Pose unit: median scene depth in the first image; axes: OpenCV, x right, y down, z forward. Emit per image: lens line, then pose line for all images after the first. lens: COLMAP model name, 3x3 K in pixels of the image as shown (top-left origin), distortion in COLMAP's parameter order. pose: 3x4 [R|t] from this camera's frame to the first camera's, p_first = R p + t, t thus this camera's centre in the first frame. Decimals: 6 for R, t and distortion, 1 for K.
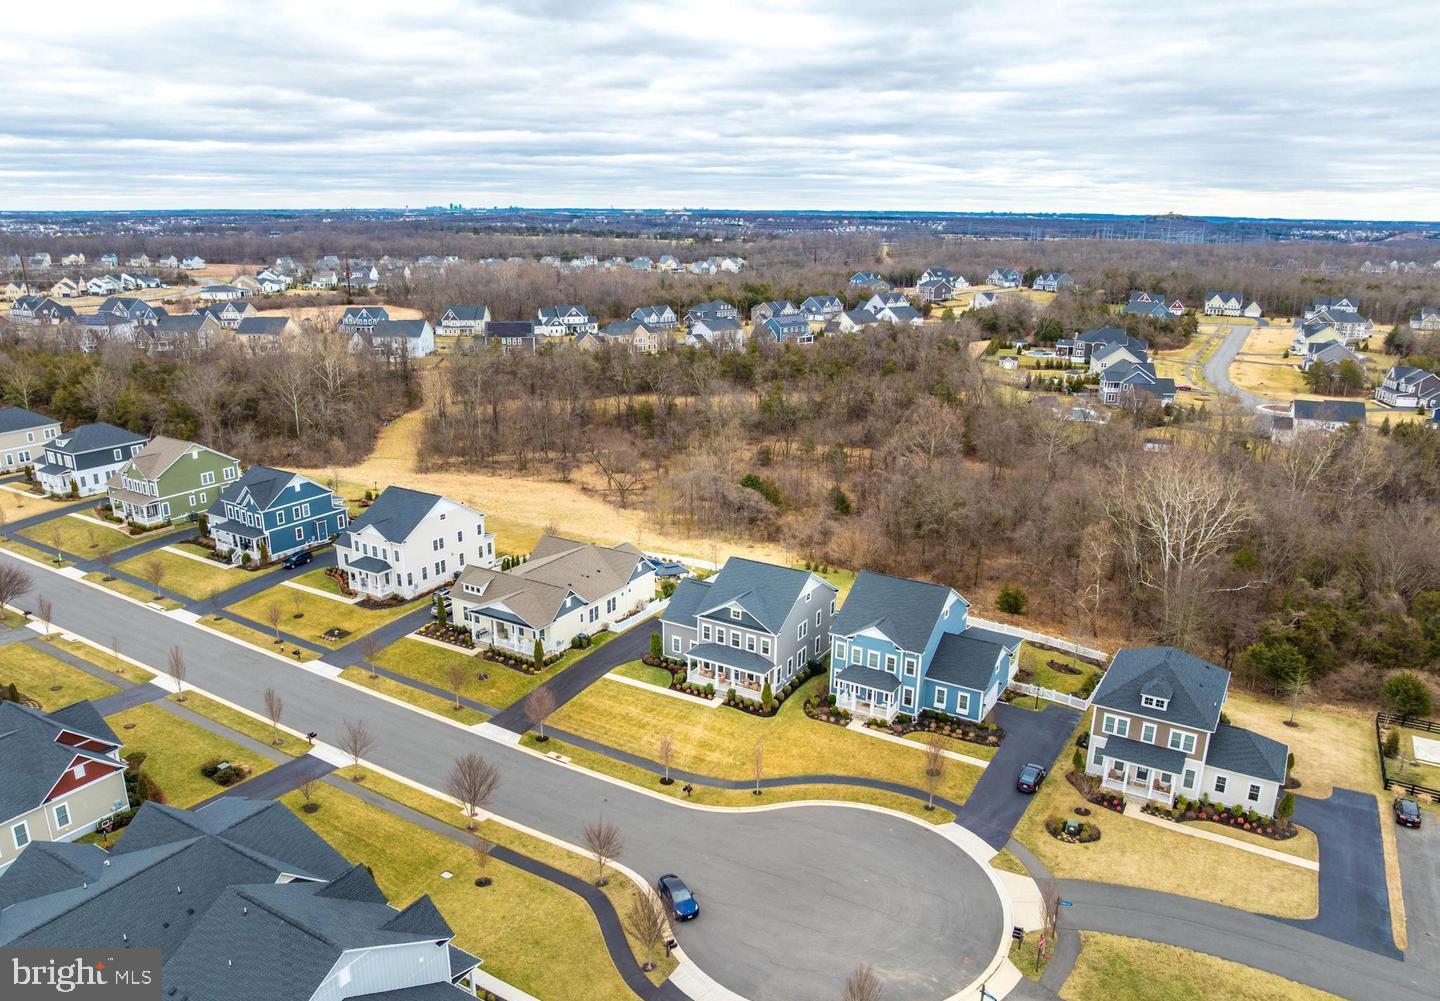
lens RADIAL K [[1016.7, 0, 723.2], [0, 1016.7, 532.7], [0, 0, 1]] dist [-0.026891, -0.024223]
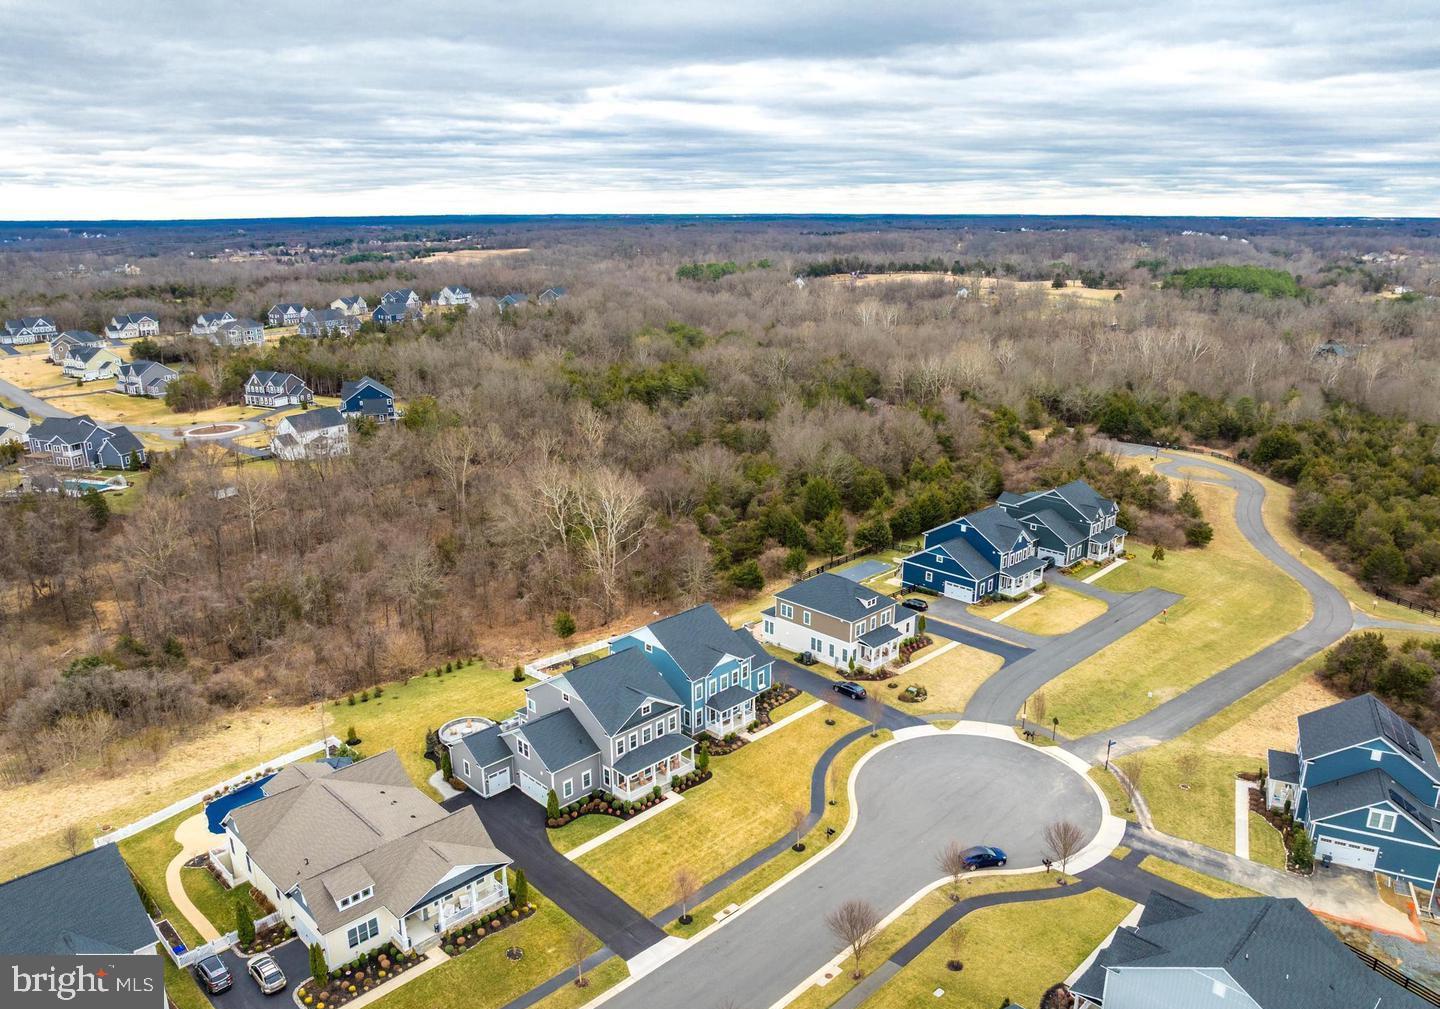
lens RADIAL K [[1021.1, 0, 717.0], [0, 1021.1, 506.3], [0, 0, 1]] dist [-0.002609, -0.077086]
pose [[0.246433, -0.276346, 0.928926, -0.737683], [0.298703, 0.933483, 0.198459, -0.247740], [-0.921980, 0.228566, 0.312587, 0.505994]]
